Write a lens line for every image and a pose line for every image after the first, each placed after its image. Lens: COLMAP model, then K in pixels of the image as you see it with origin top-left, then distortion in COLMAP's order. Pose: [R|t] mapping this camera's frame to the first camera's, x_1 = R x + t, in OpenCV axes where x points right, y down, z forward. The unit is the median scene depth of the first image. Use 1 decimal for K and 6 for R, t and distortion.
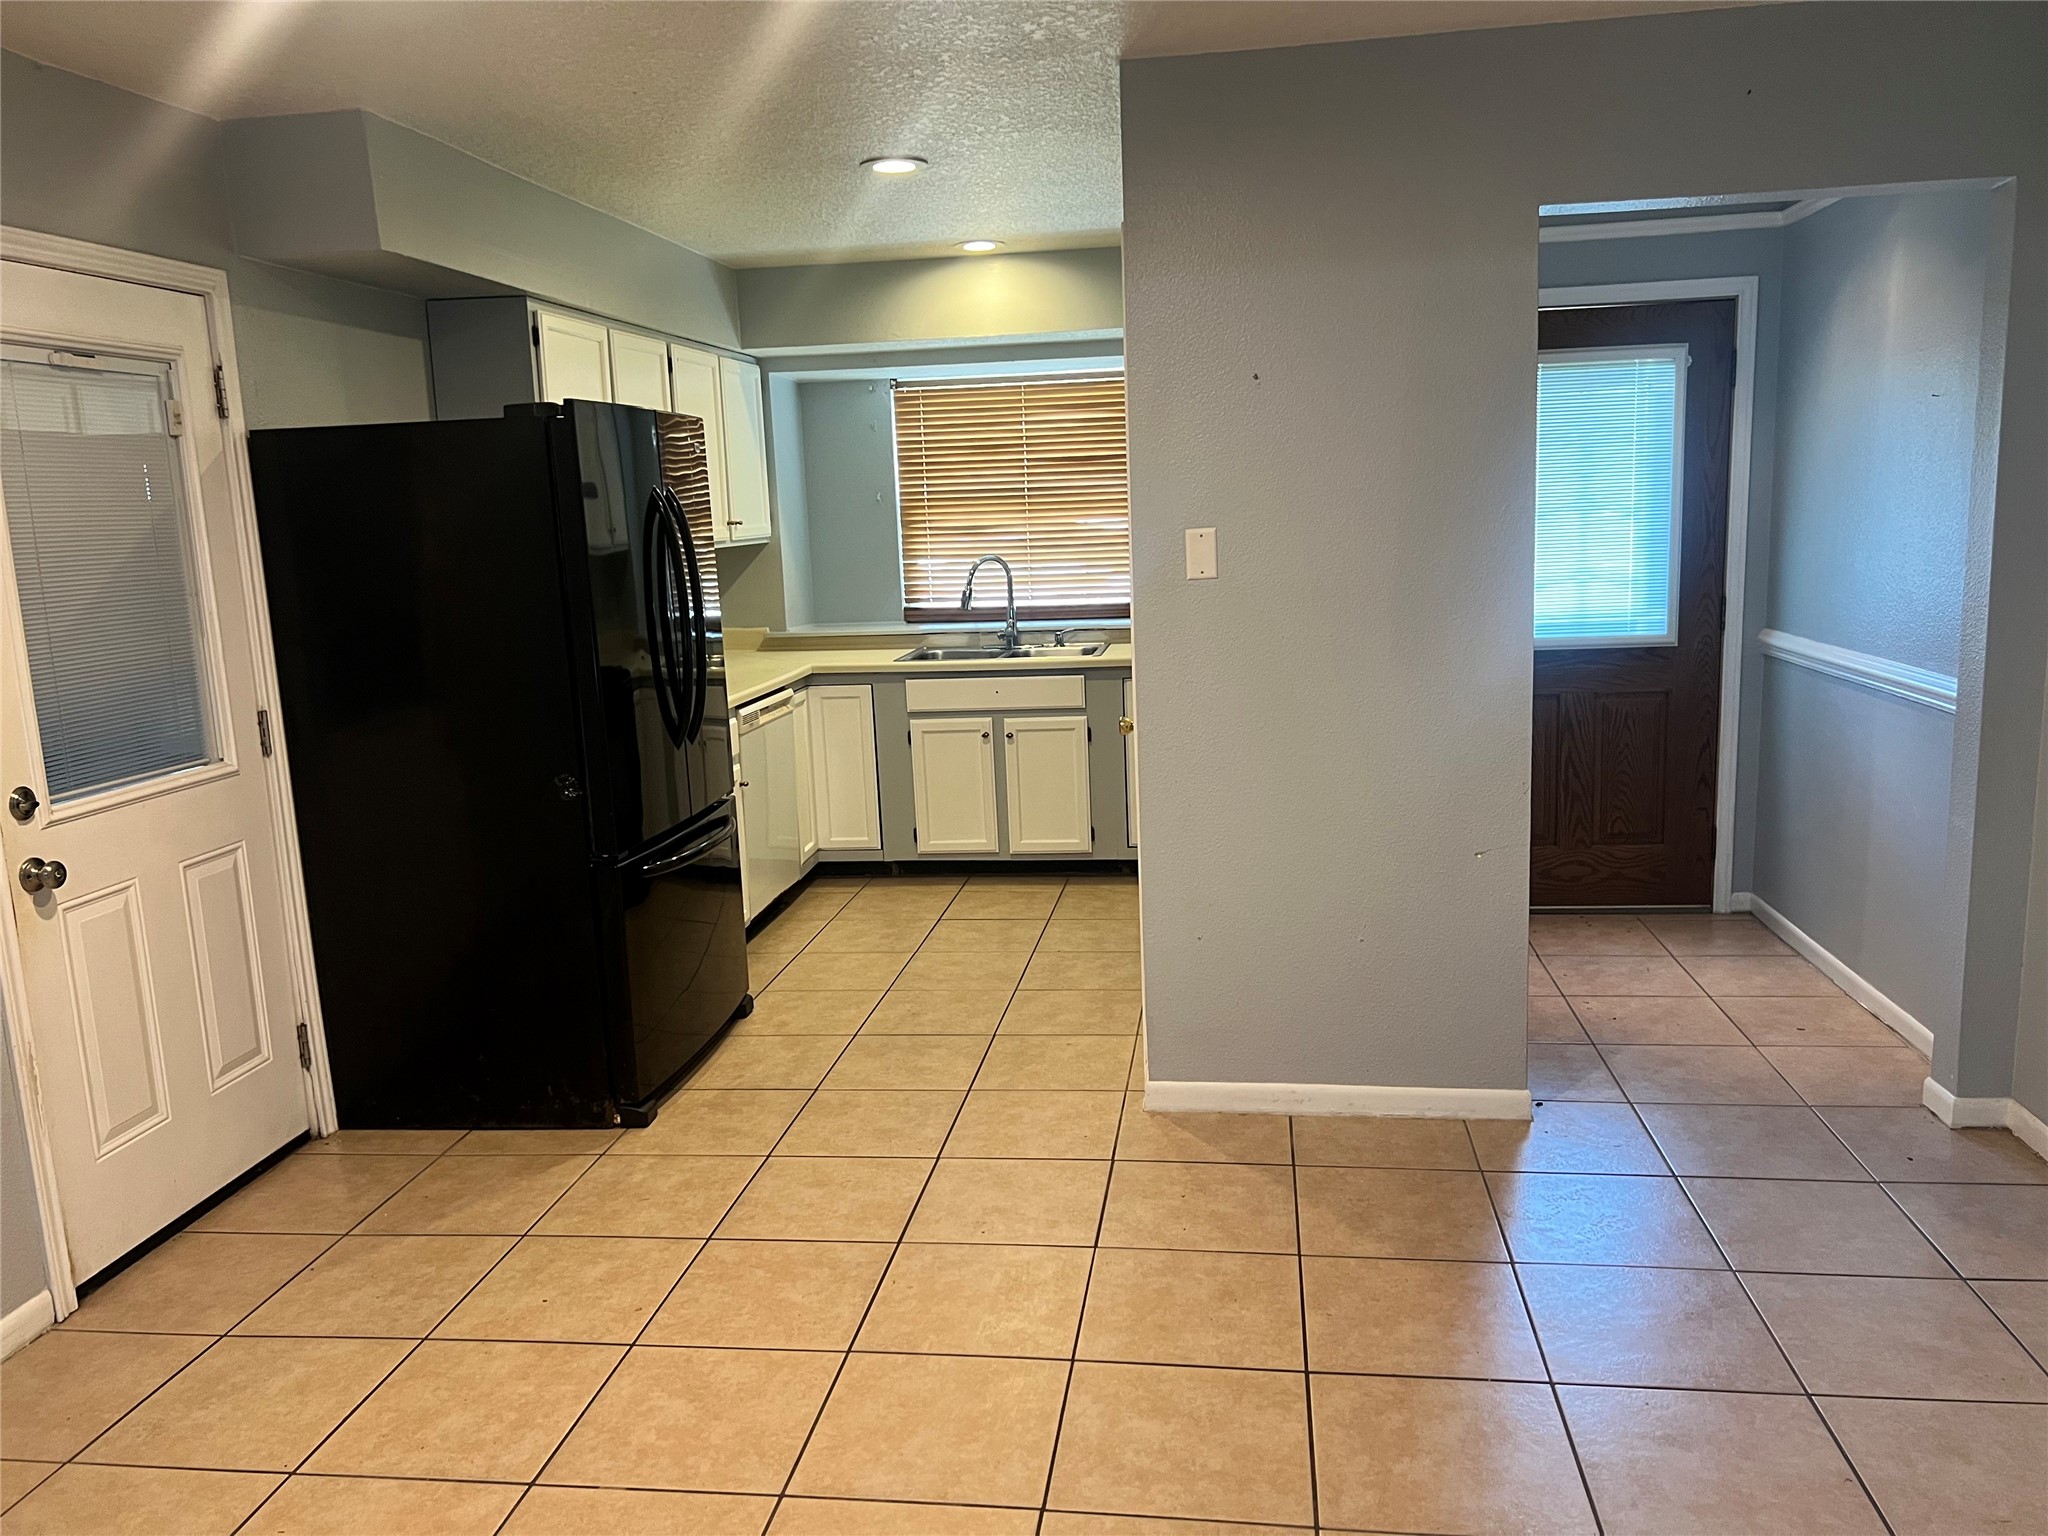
lens RADIAL K [[1530.2, 0, 1024.0], [0, 1530.2, 768.0], [0, 0, 1]] dist [0.077311, -0.095156]
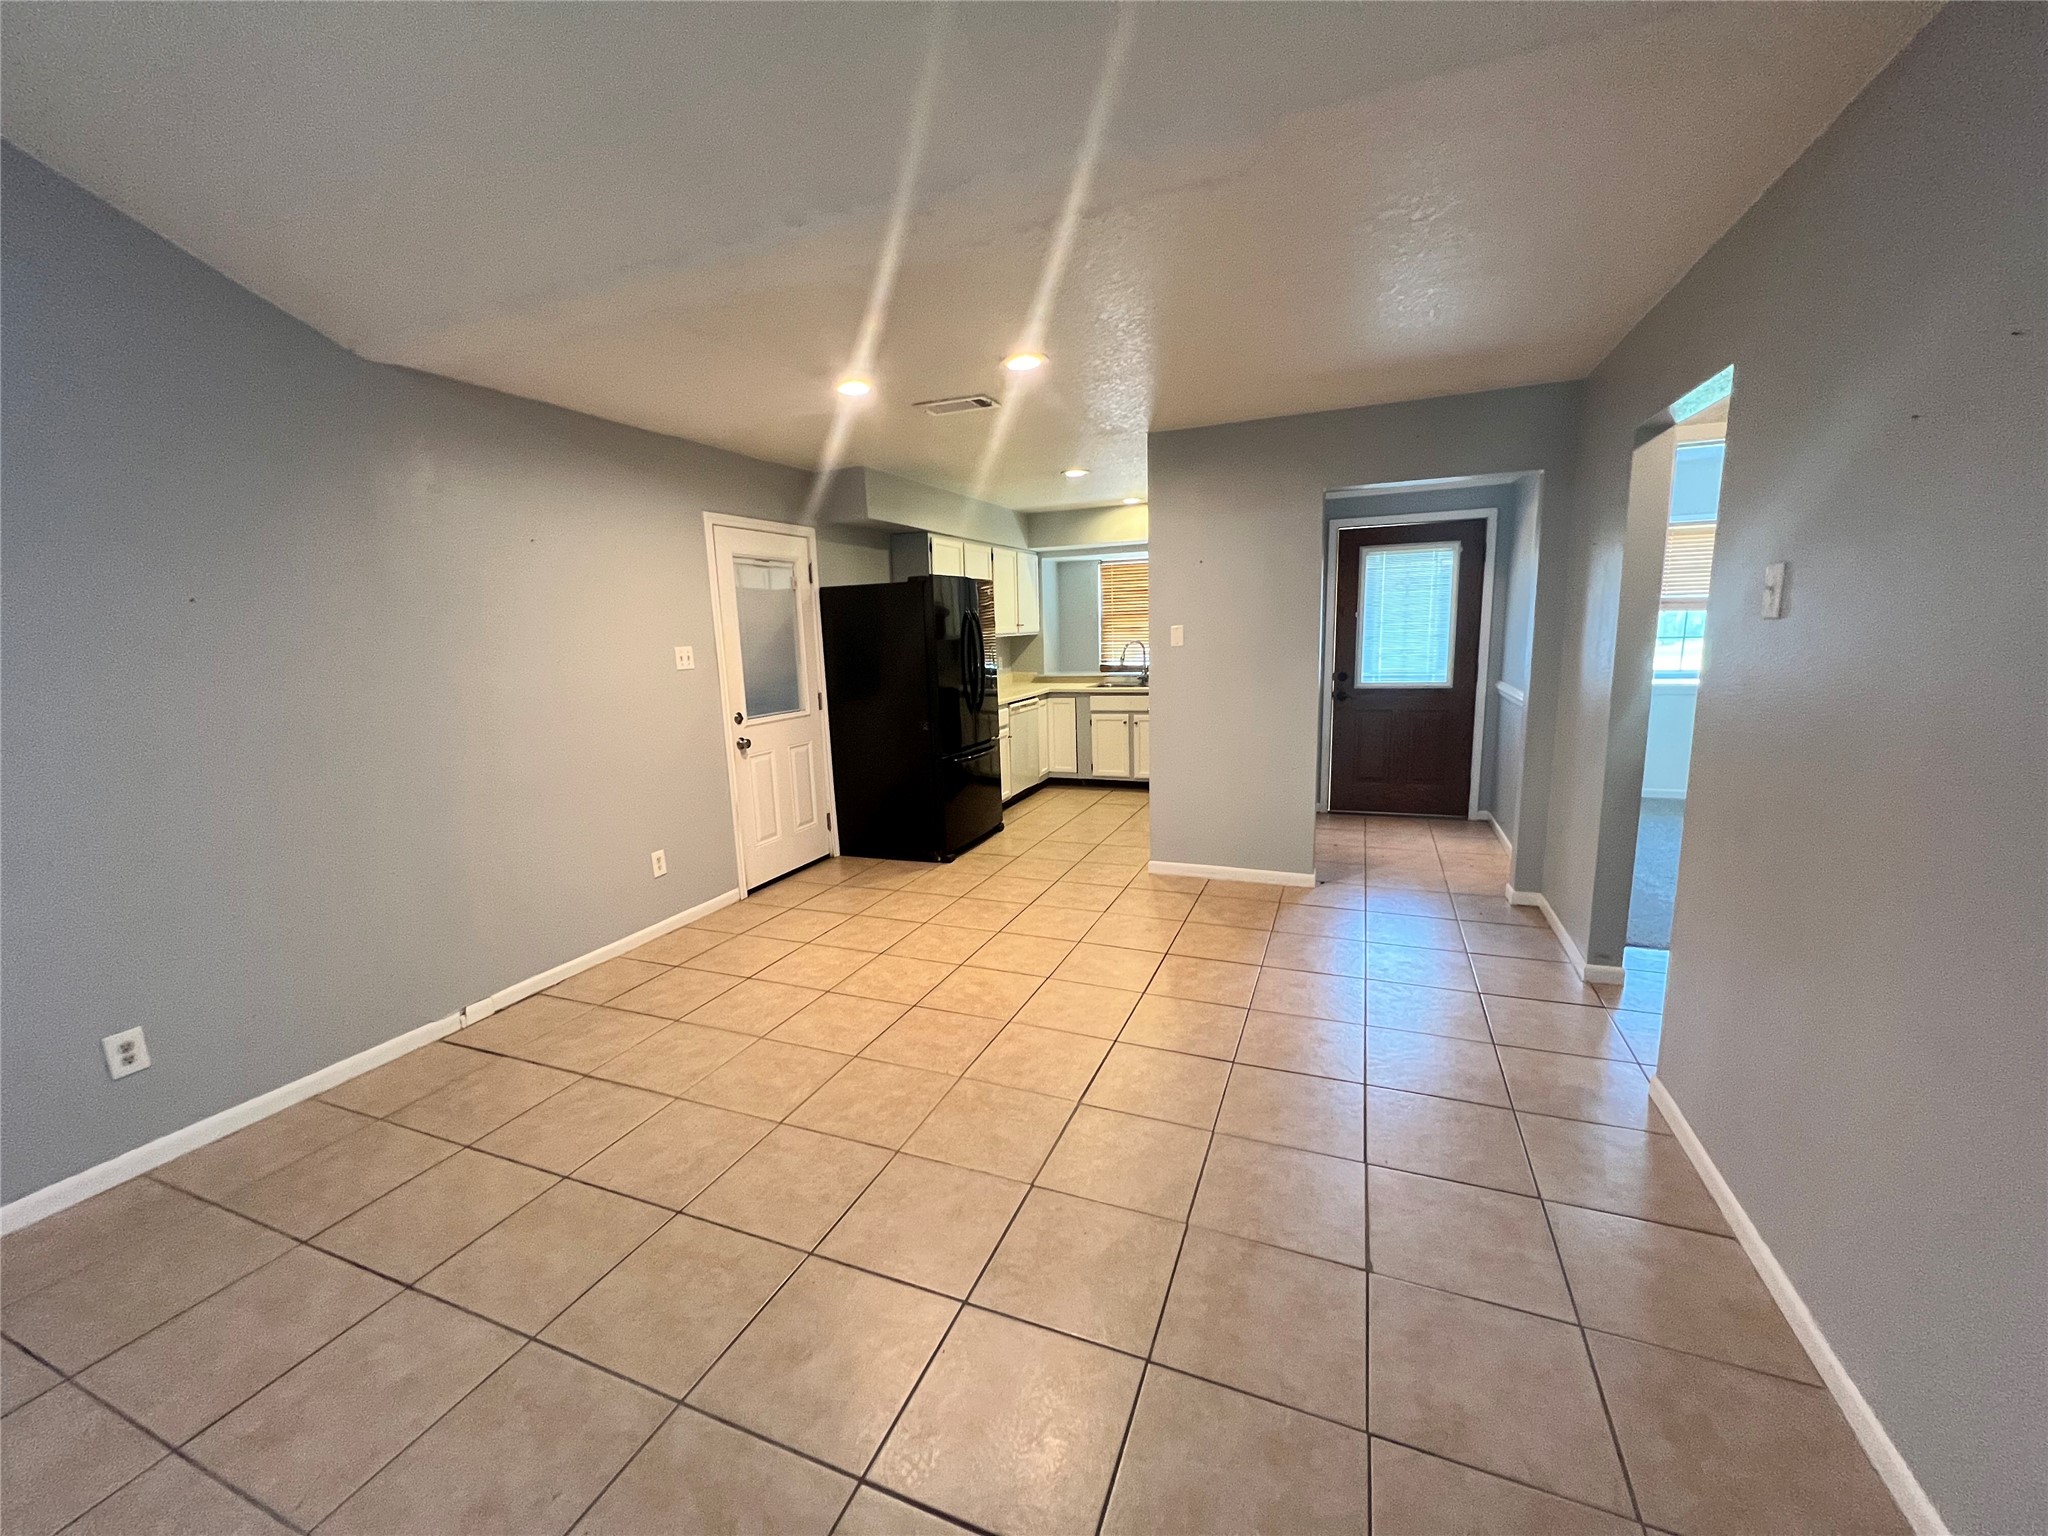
lens RADIAL K [[822.2, 0, 1009.8], [0, 822.2, 767.1], [0, 0, 1]] dist [-0.001416, -0.000025]
pose [[0.964306, 0.052055, -0.259622, 0.172352], [-0.050390, 0.998644, 0.013069, 0.048991], [0.259950, 0.000480, 0.965622, -0.243907]]
